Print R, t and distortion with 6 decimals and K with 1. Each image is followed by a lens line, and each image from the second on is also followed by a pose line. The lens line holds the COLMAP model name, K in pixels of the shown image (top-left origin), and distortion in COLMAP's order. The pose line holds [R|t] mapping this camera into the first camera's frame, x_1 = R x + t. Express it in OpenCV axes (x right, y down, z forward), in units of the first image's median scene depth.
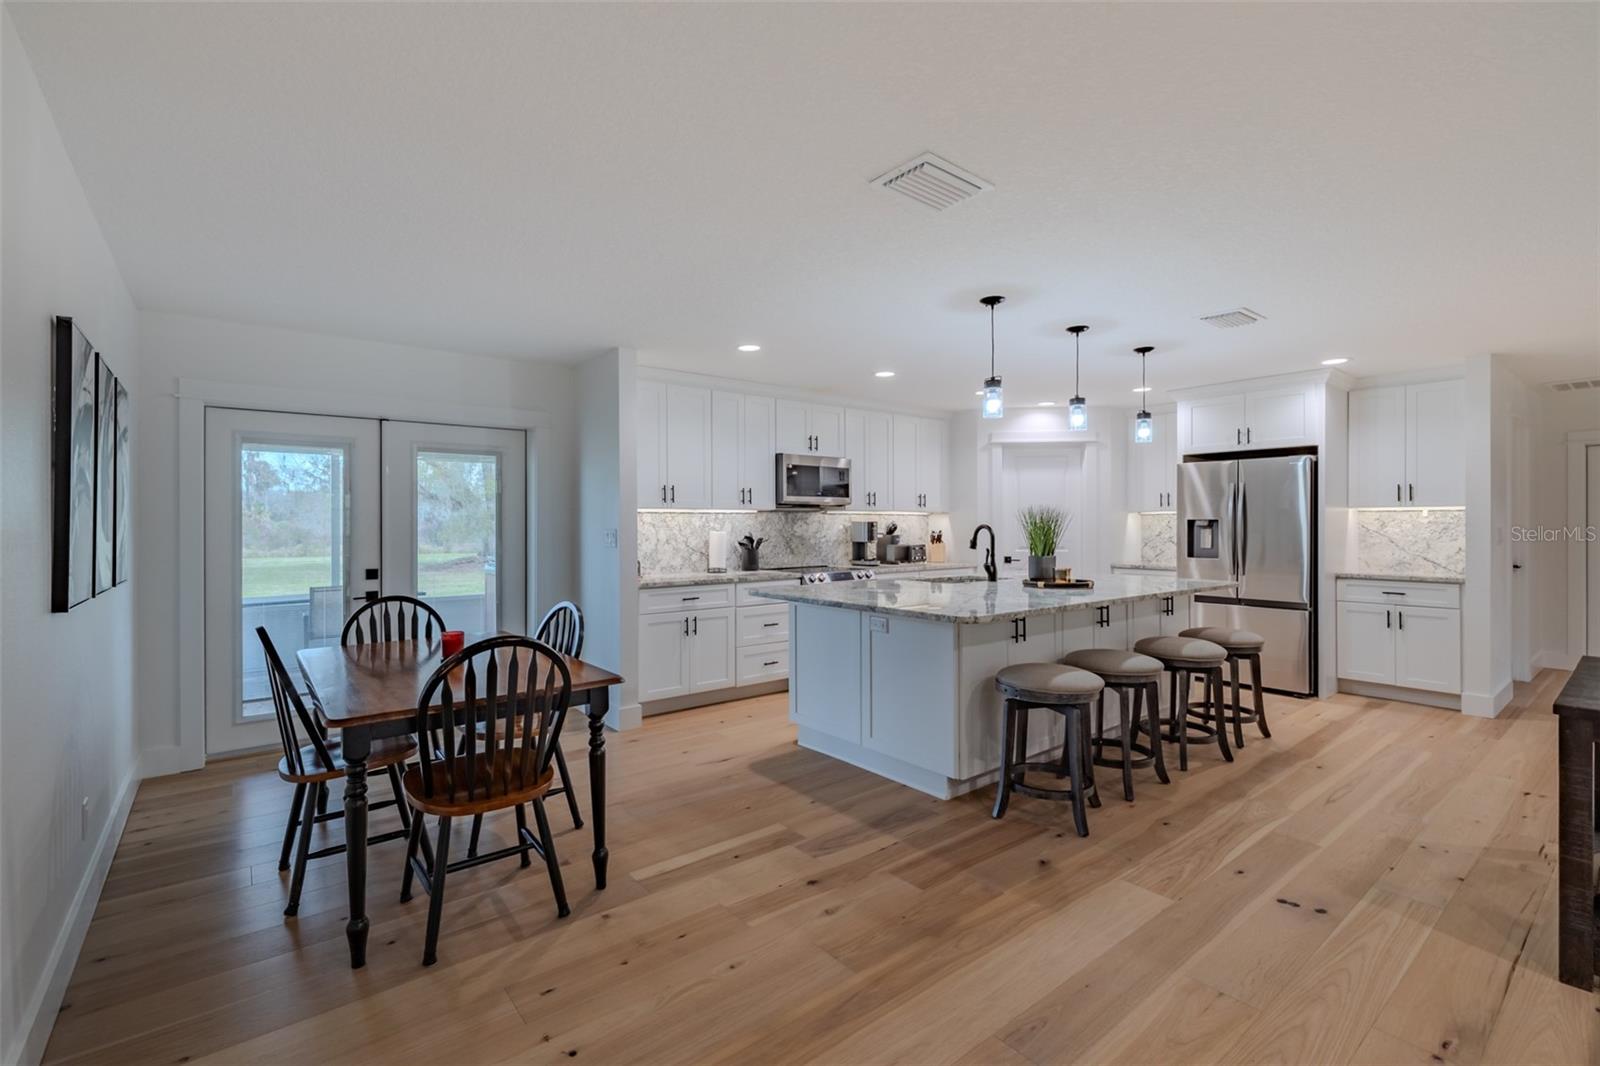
lens RADIAL K [[677.3, 0, 789.7], [0, 677.3, 552.7], [0, 0, 1]] dist [0.002665, -0.000447]
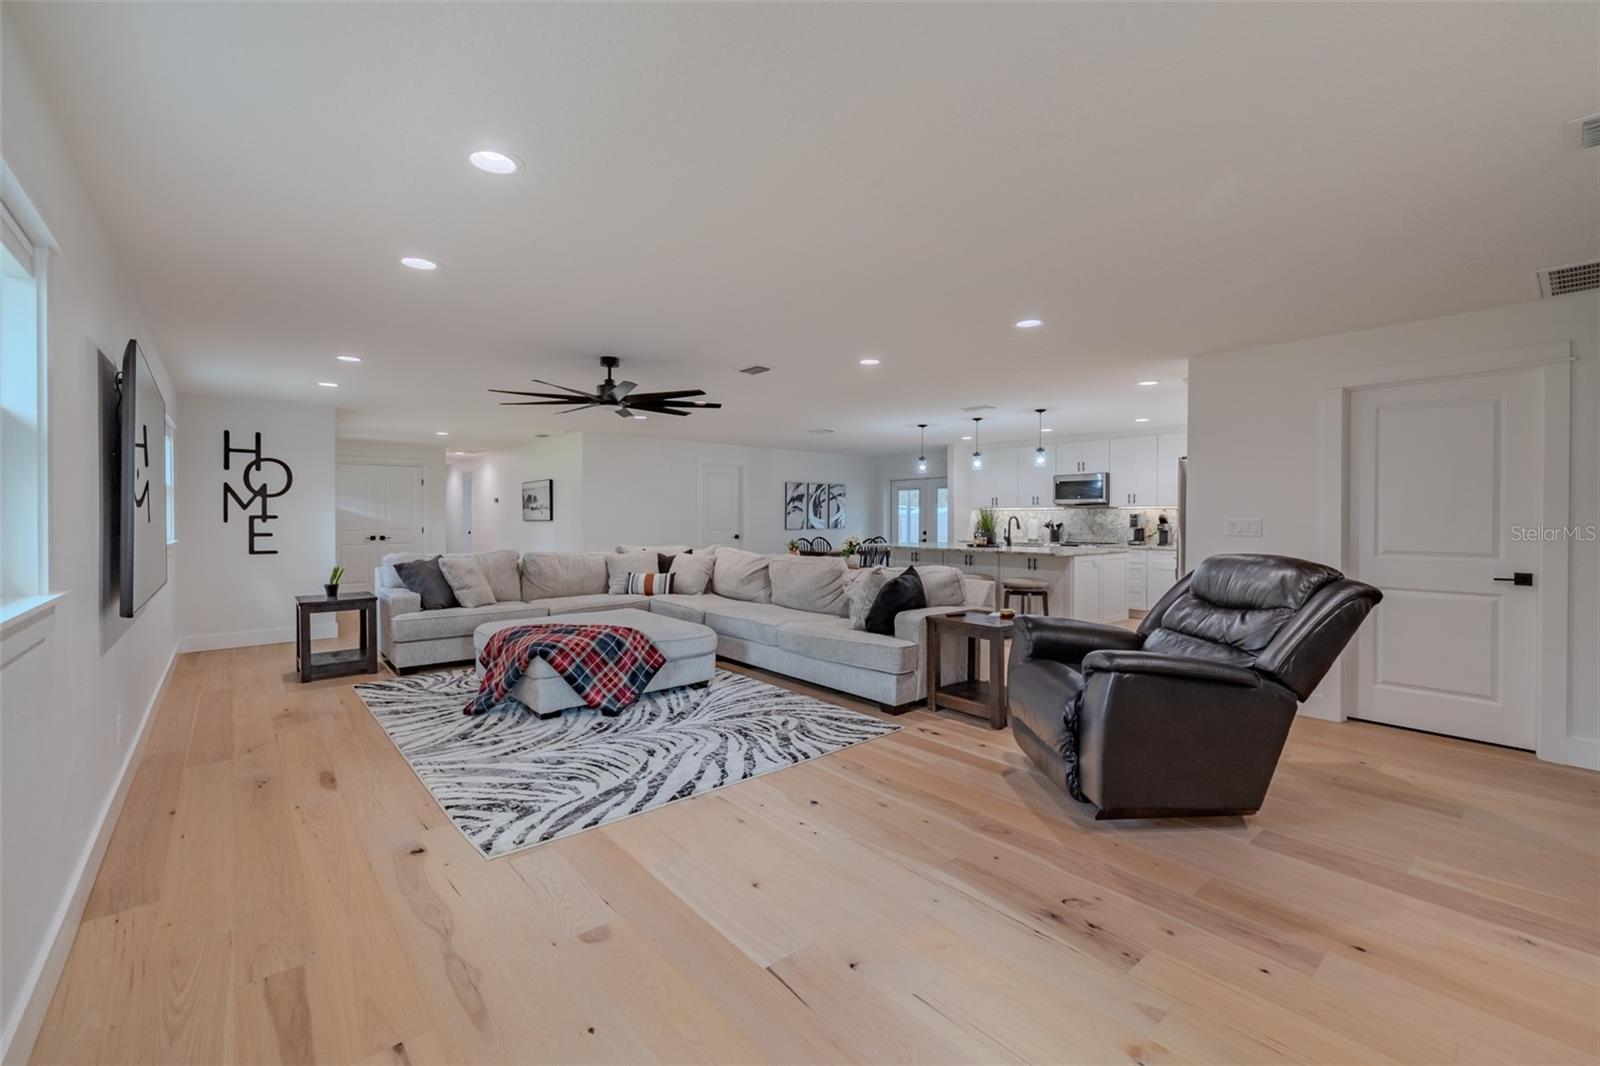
lens RADIAL K [[677.3, 0, 804.3], [0, 677.3, 523.8], [0, 0, 1]] dist [0.002665, -0.000447]
pose [[0.044283, 0.012466, -0.998941, 1.769672], [-0.041992, 0.999062, 0.010606, -0.012923], [0.998136, 0.041478, 0.044765, 0.288324]]
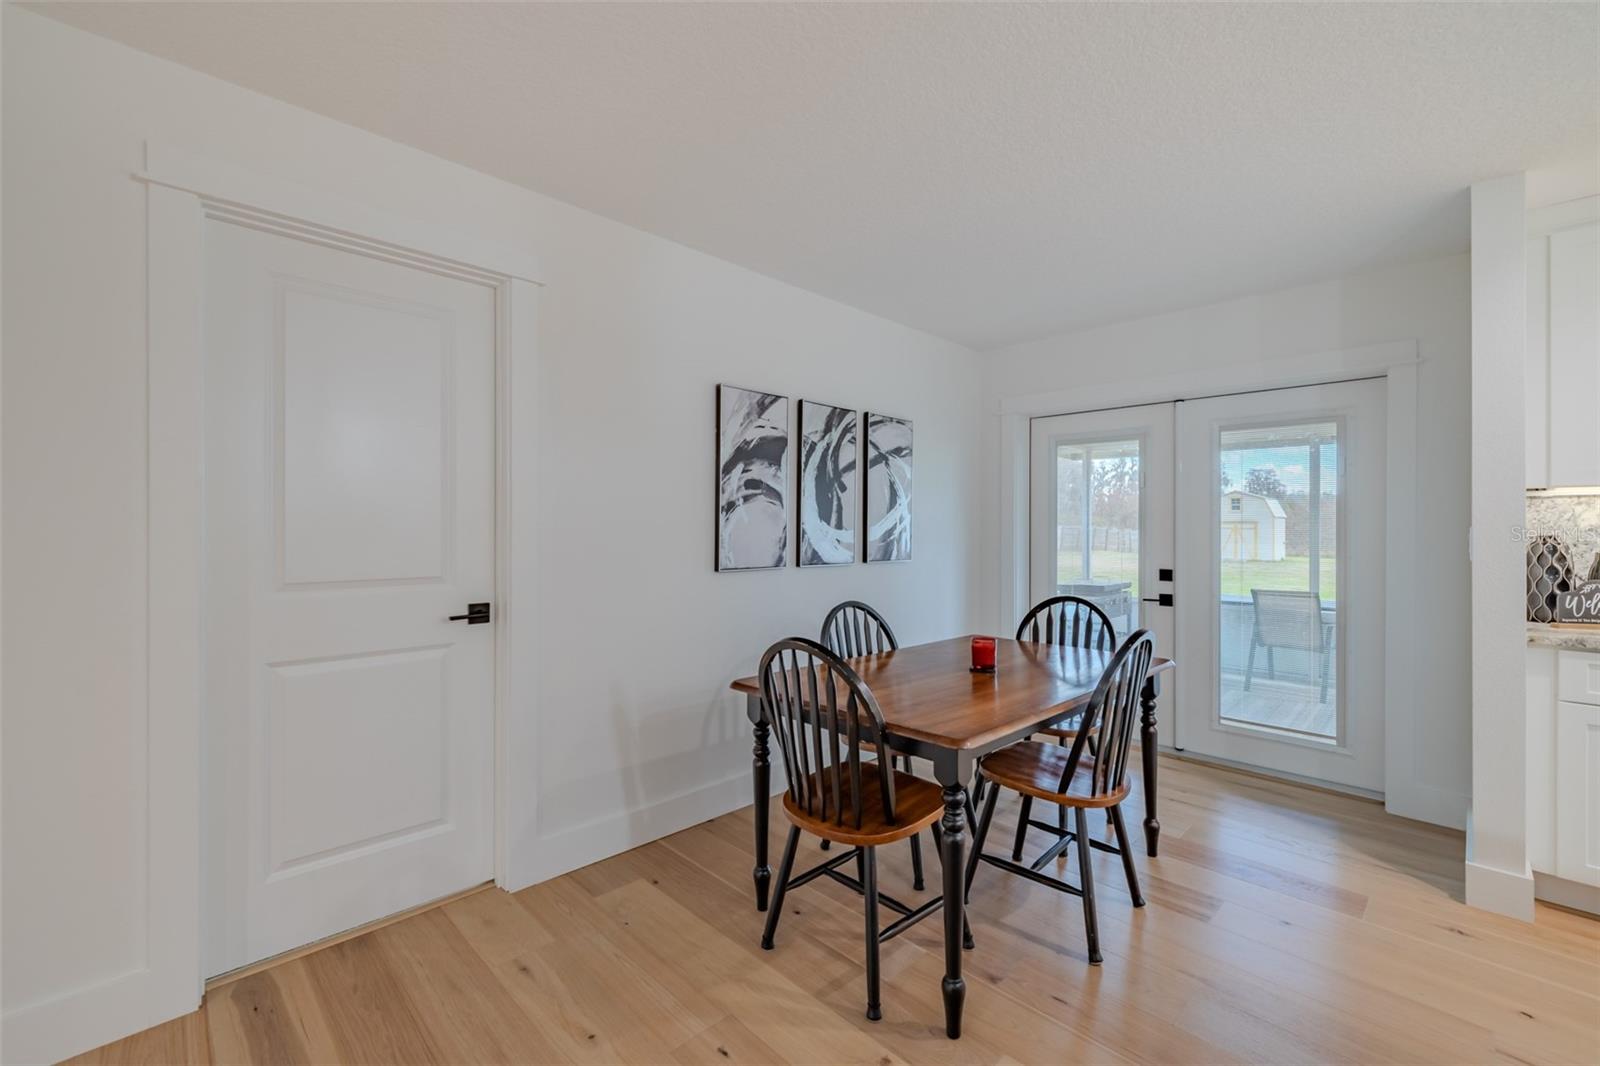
lens RADIAL K [[677.3, 0, 798.9], [0, 677.3, 525.8], [0, 0, 1]] dist [0.002665, -0.000447]
pose [[0.117944, 0.002663, -0.993017, 0.171813], [-0.045720, 0.998950, -0.002751, -0.007328], [0.991967, 0.045725, 0.117942, 0.326329]]
